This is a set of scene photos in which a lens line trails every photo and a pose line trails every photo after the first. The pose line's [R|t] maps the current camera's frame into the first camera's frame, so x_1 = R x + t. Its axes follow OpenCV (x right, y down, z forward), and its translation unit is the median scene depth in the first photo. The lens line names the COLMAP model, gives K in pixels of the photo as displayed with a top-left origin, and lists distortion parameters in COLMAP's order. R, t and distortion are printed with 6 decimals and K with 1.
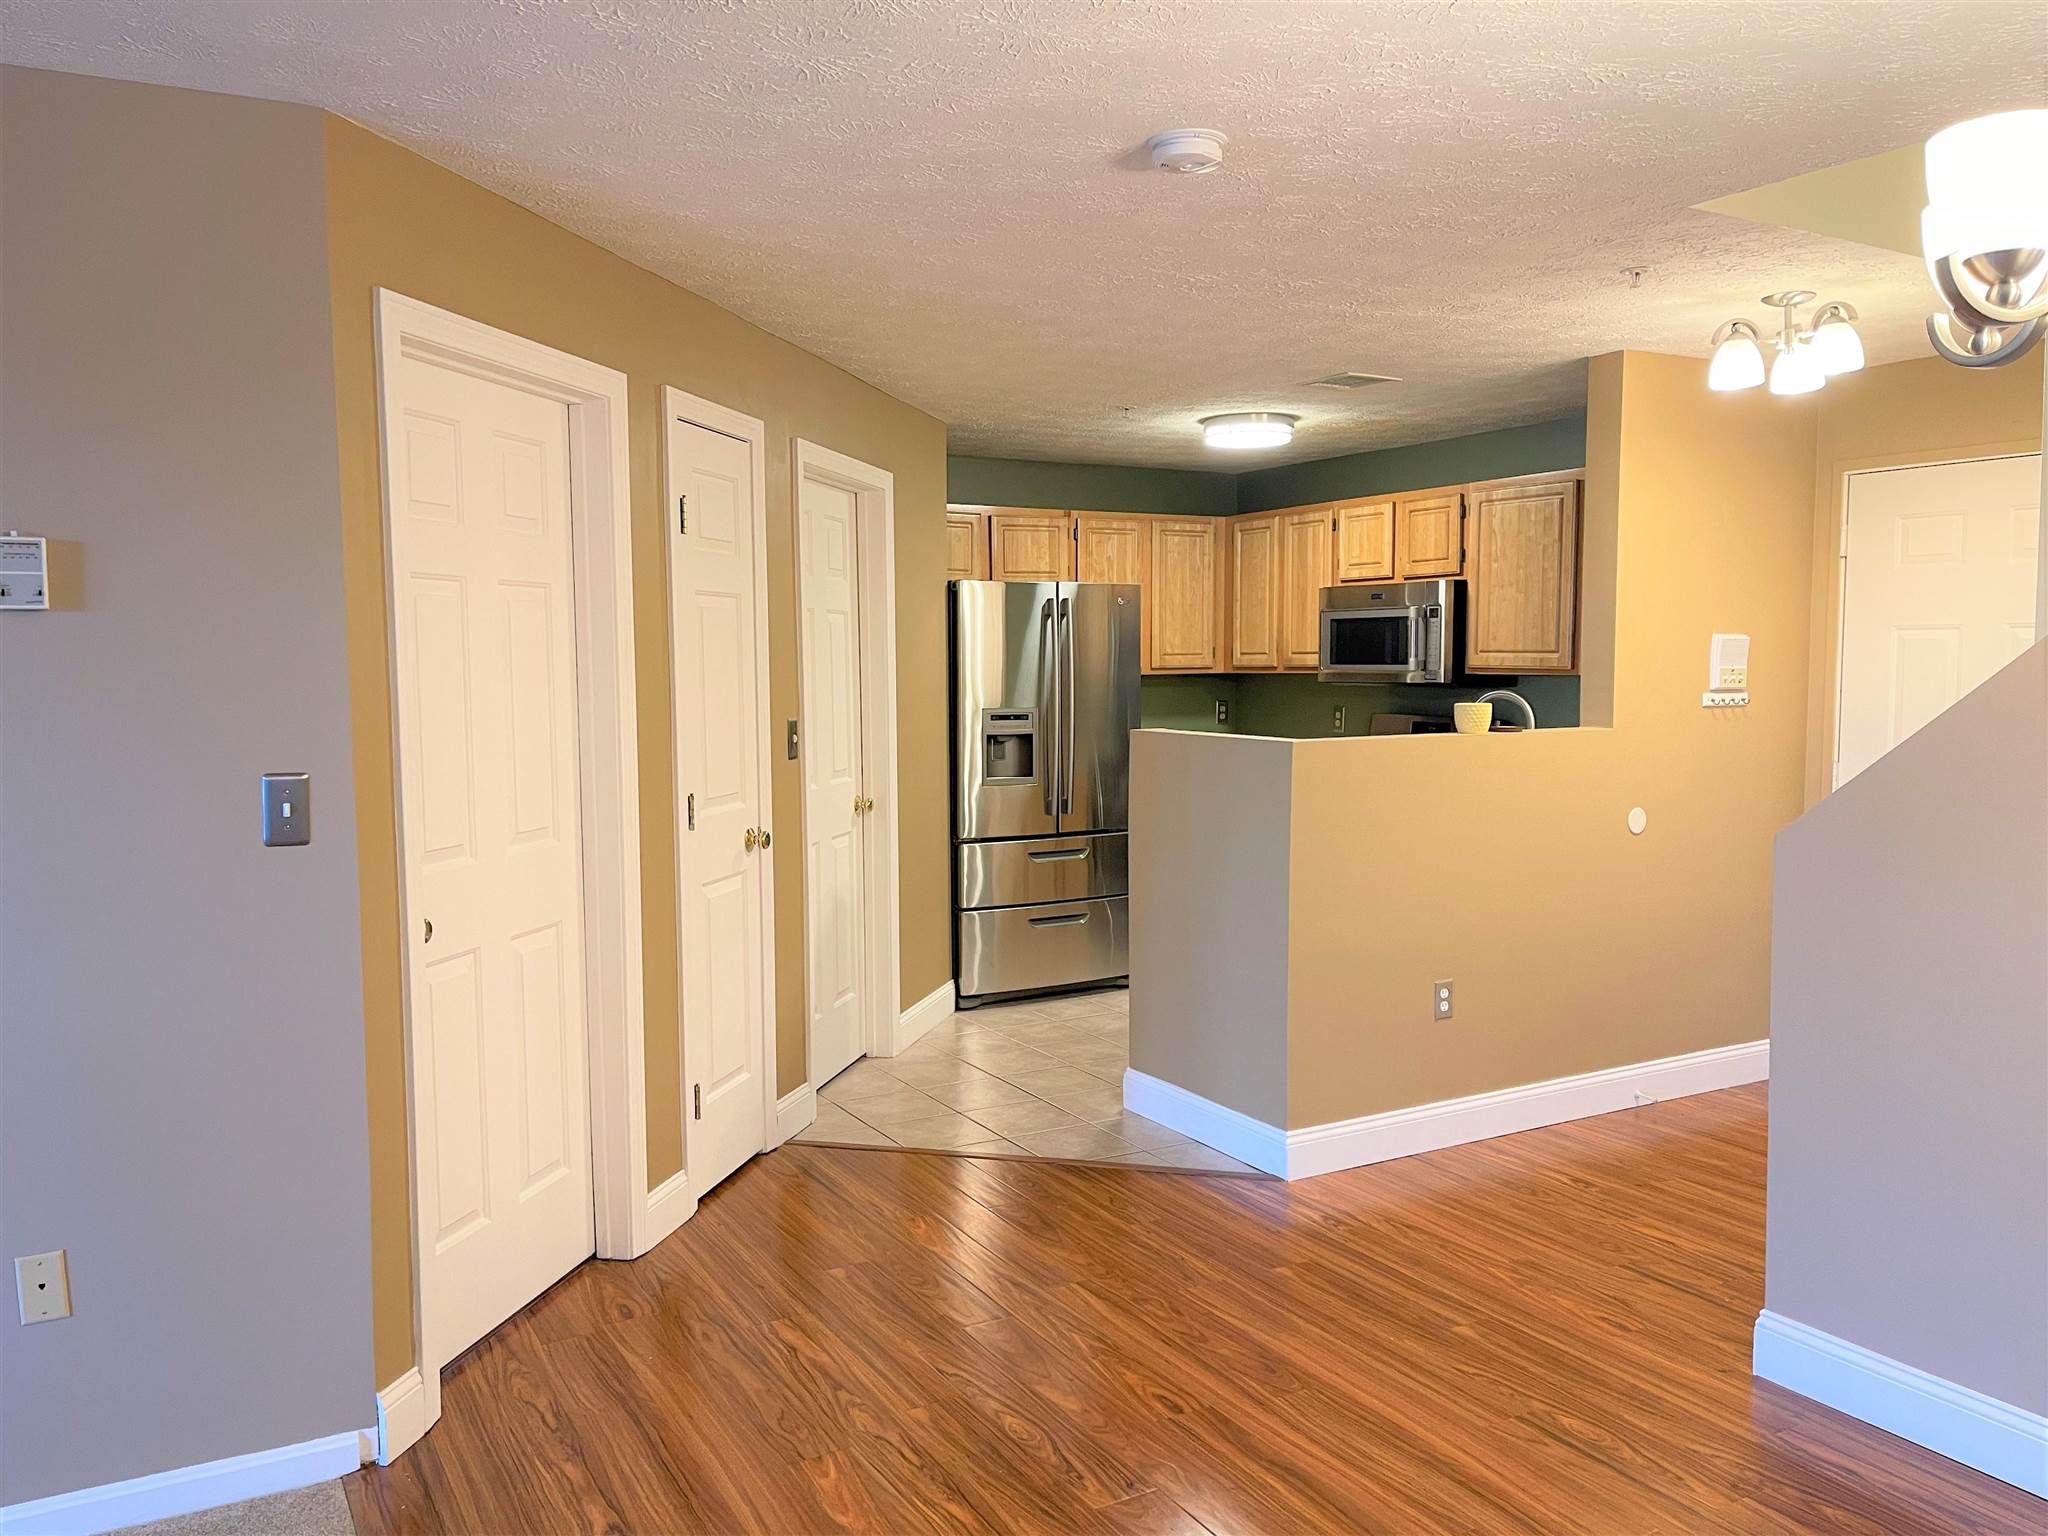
lens RADIAL K [[1539.7, 0, 1024.0], [0, 1539.7, 768.0], [0, 0, 1]] dist [0.096900, -0.120500]
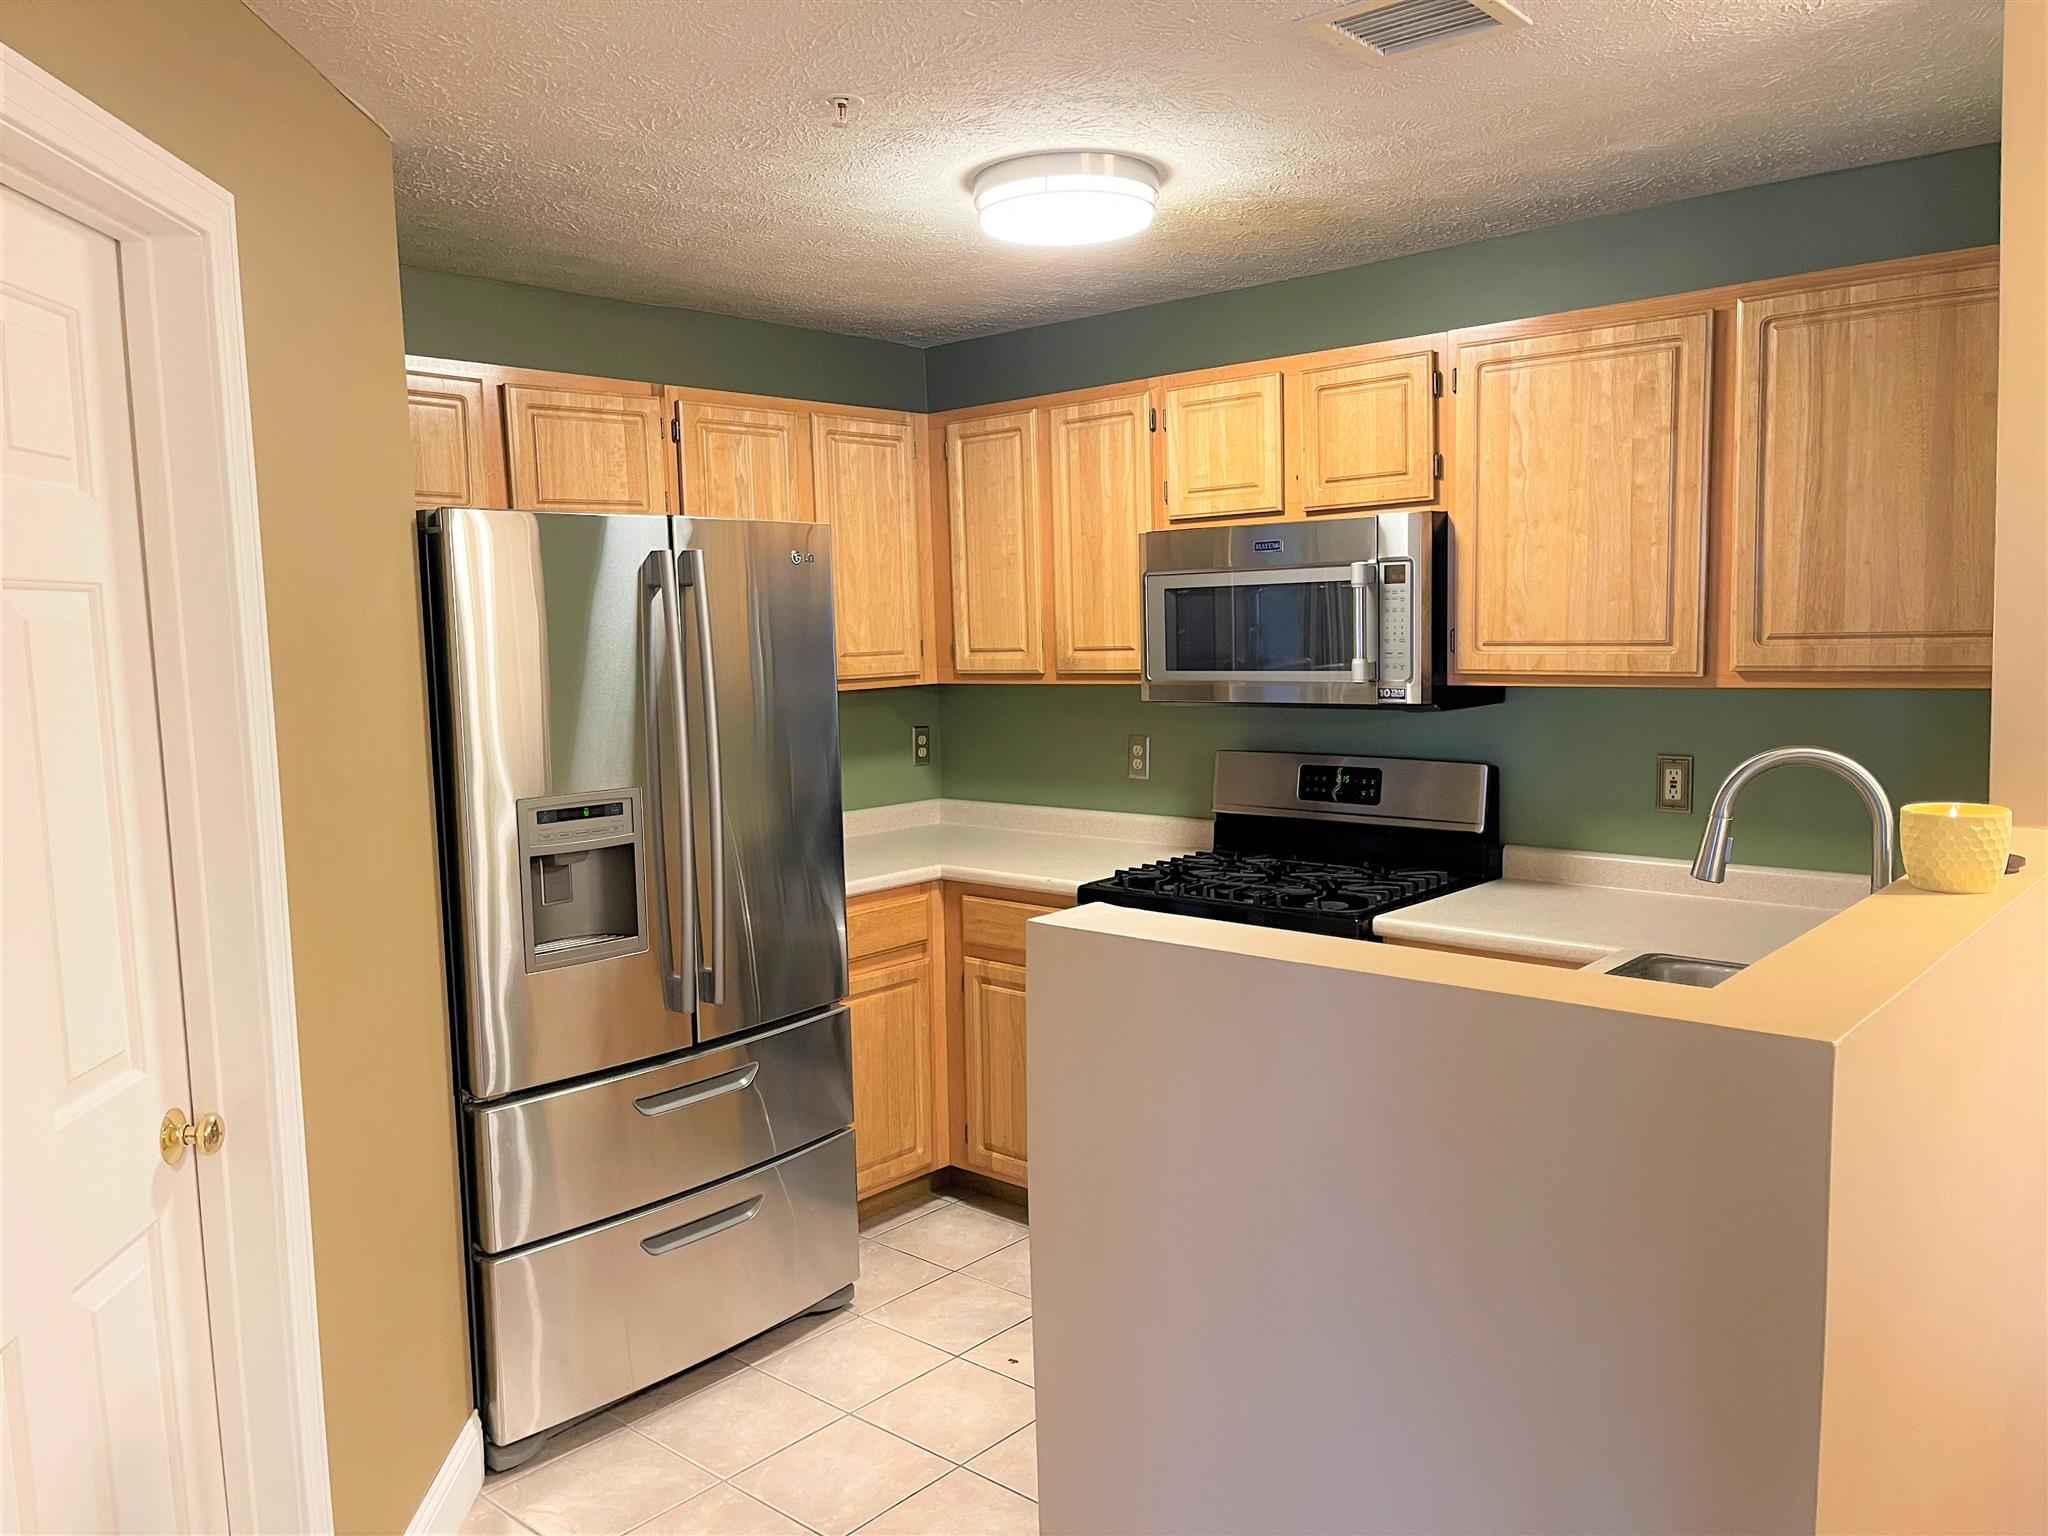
lens RADIAL K [[1539.7, 0, 1024.0], [0, 1539.7, 768.0], [0, 0, 1]] dist [0.096900, -0.120500]
pose [[0.948783, -0.050985, 0.311787, -0.027866], [0.045297, 0.998649, 0.025463, -0.052610], [-0.312664, -0.010035, 0.949811, 0.531477]]
